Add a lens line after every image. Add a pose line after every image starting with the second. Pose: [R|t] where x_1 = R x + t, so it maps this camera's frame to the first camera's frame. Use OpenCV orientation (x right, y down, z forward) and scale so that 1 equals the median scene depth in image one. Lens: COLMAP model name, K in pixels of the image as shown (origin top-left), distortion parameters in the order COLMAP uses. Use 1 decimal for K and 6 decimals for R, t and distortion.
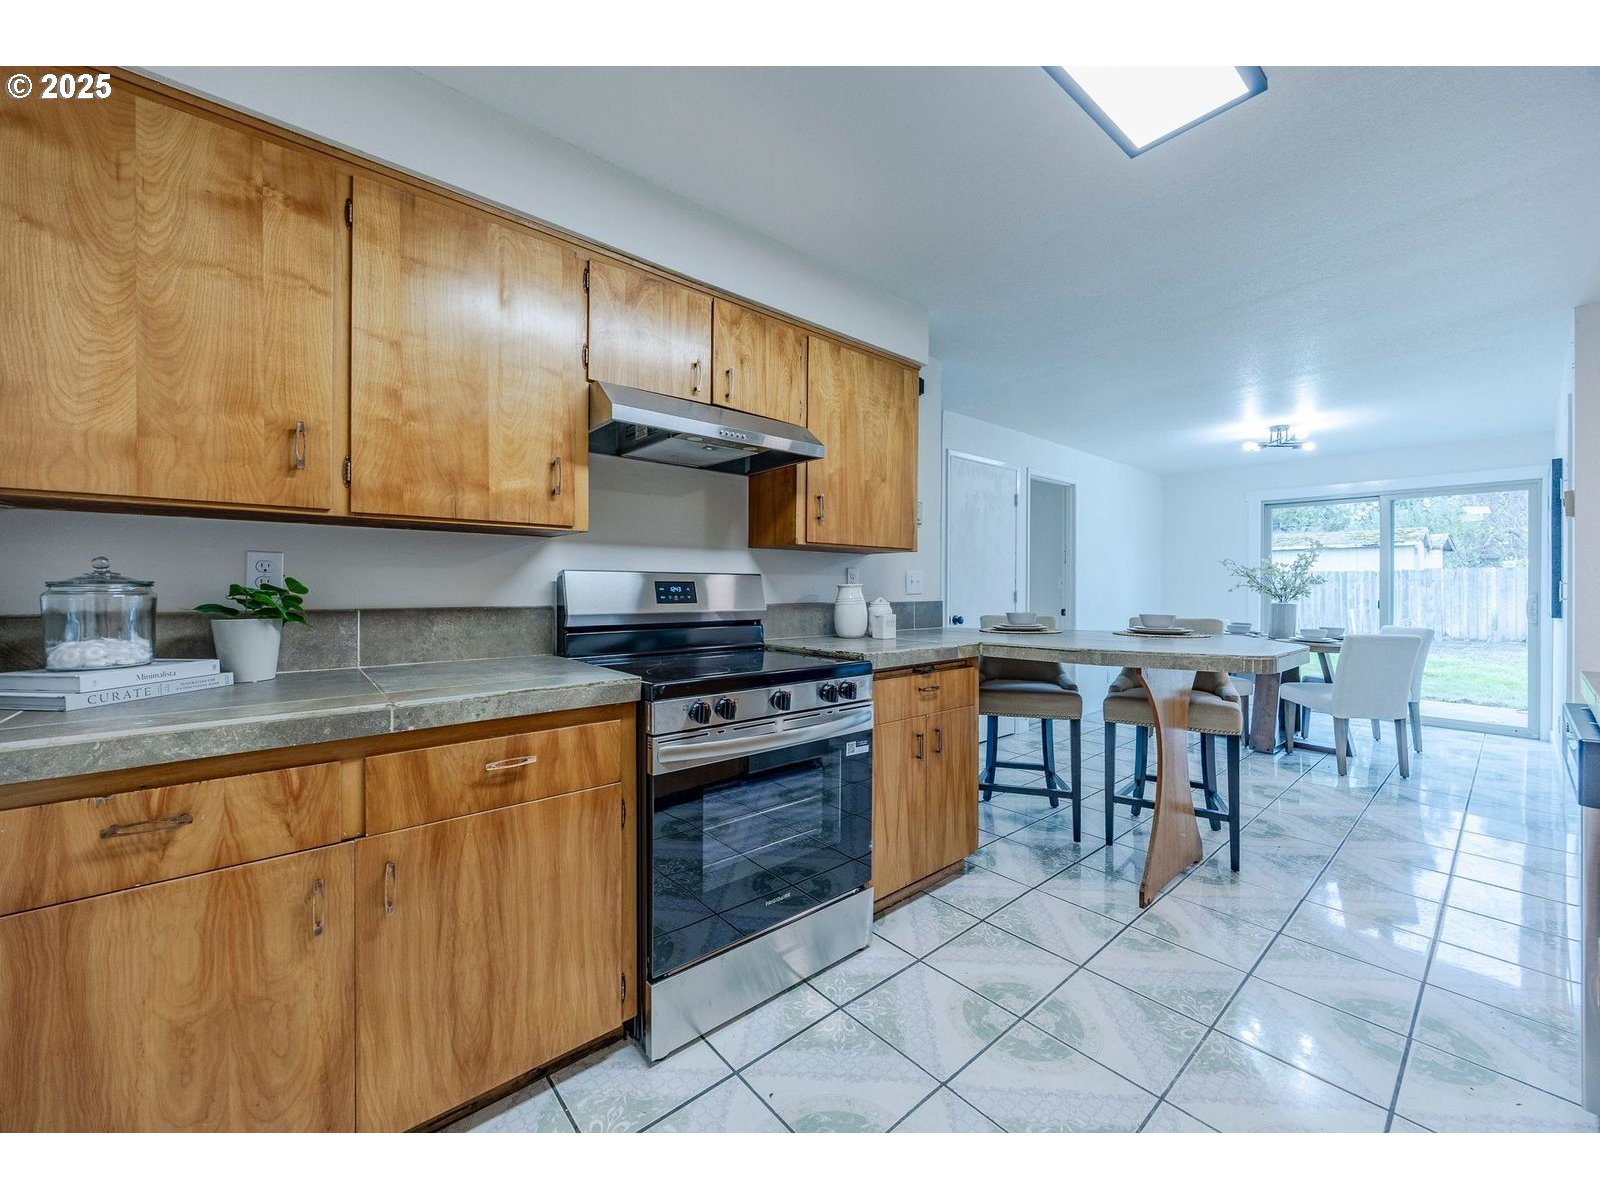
lens RADIAL K [[608.4, 0, 807.3], [0, 608.4, 590.0], [0, 0, 1]] dist [-0.002688, 0.000389]
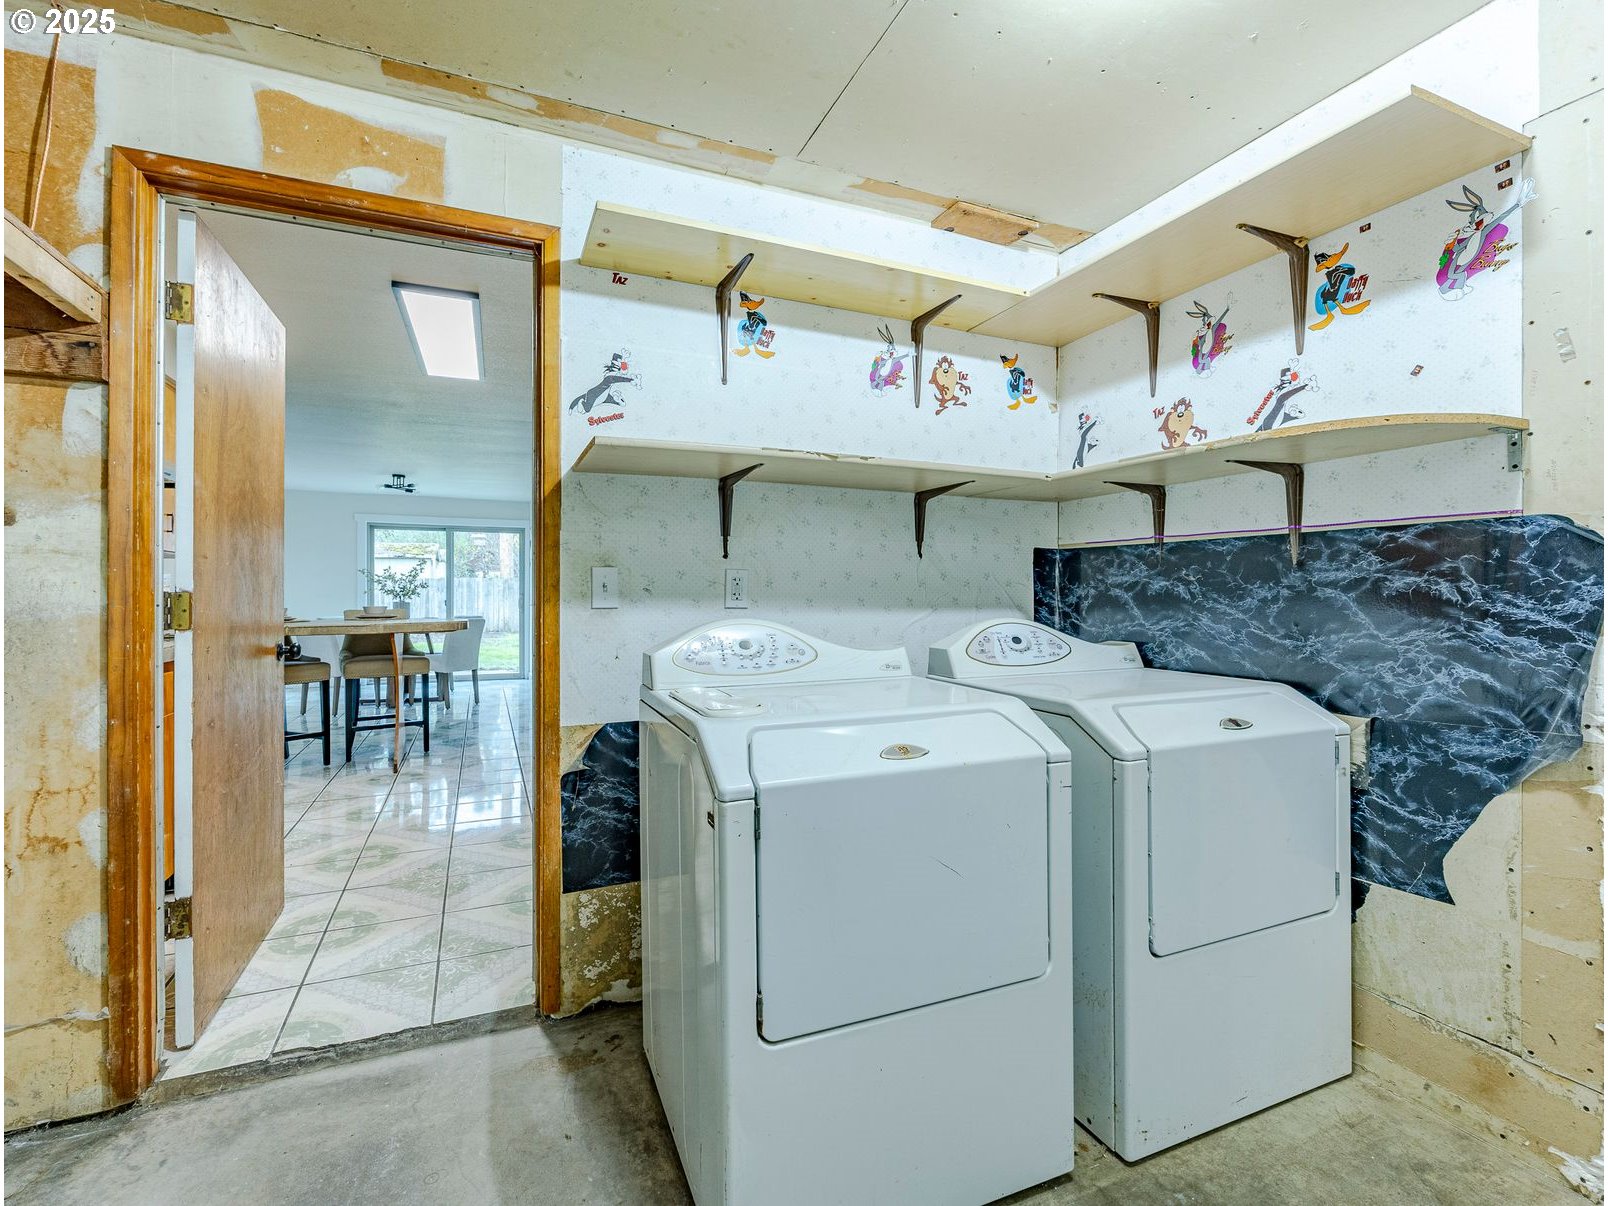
lens RADIAL K [[686.4, 0, 809.1], [0, 686.4, 607.0], [0, 0, 1]] dist [0.000456, 0.000034]
pose [[0.259185, -0.022477, 0.965566, -0.920351], [0.008692, 0.999743, 0.020939, 0.017016], [-0.965789, 0.002966, 0.259314, -0.590706]]
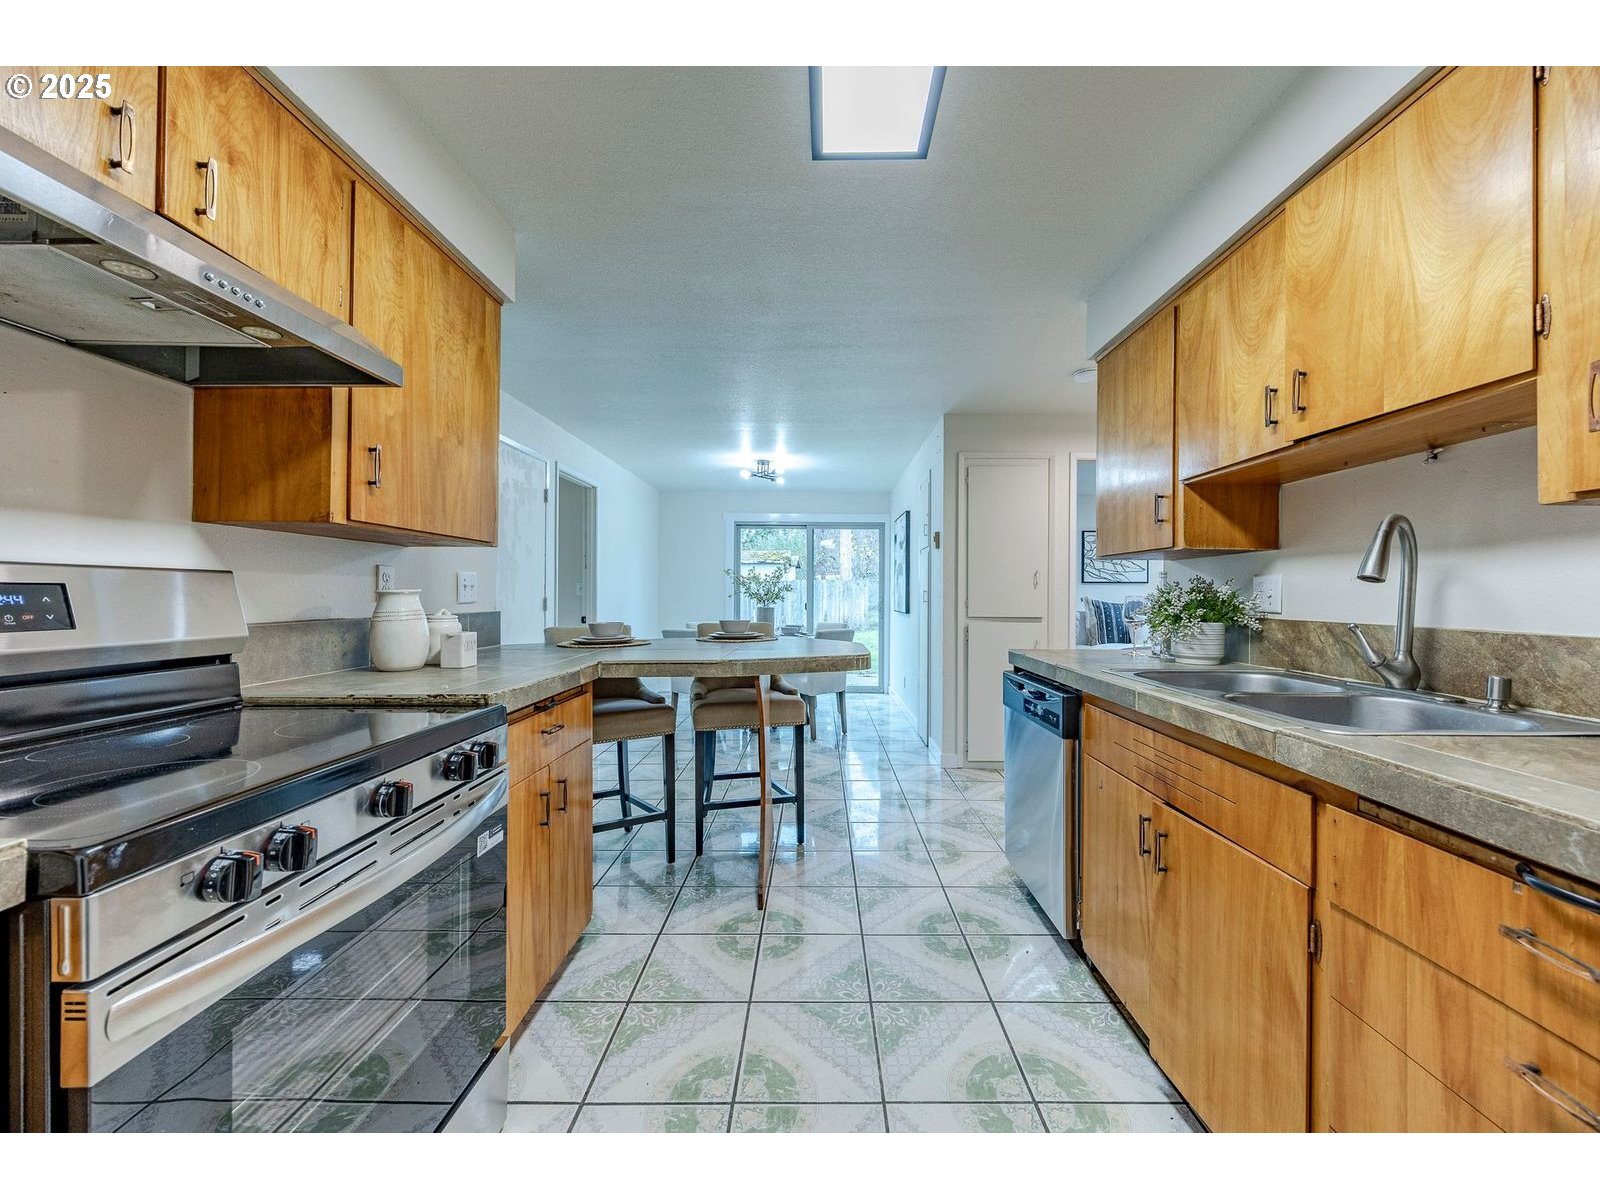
lens RADIAL K [[608.4, 0, 808.6], [0, 608.4, 594.8], [0, 0, 1]] dist [-0.002688, 0.000389]
pose [[0.657498, -0.000919, 0.753456, -0.142808], [0.001733, 0.999998, -0.000292, -0.003223], [-0.753454, 0.001498, 0.657499, 0.237638]]
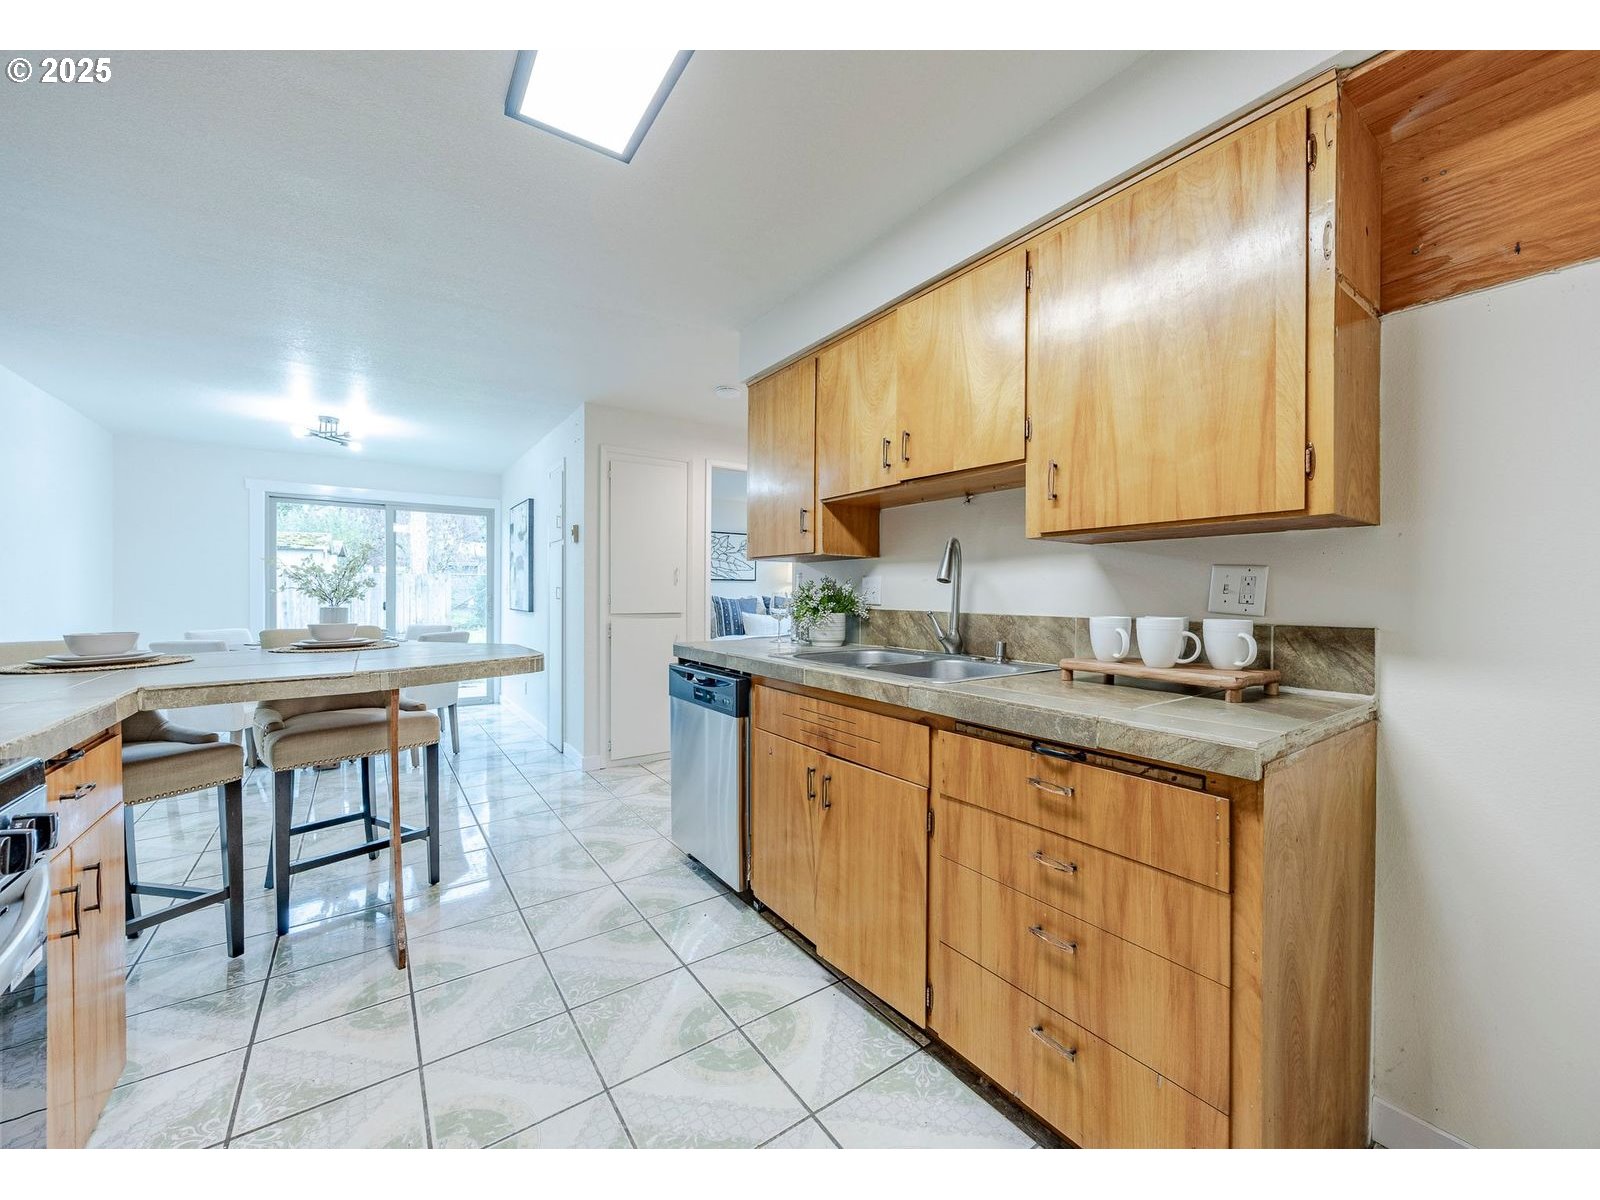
lens RADIAL K [[634.7, 0, 816.1], [0, 634.7, 599.2], [0, 0, 1]] dist [0.004918, 0.000465]
pose [[0.083445, -0.013535, 0.996420, -0.249973], [0.002009, 0.999908, 0.013414, -0.003612], [-0.996510, 0.000882, 0.083465, 0.308418]]
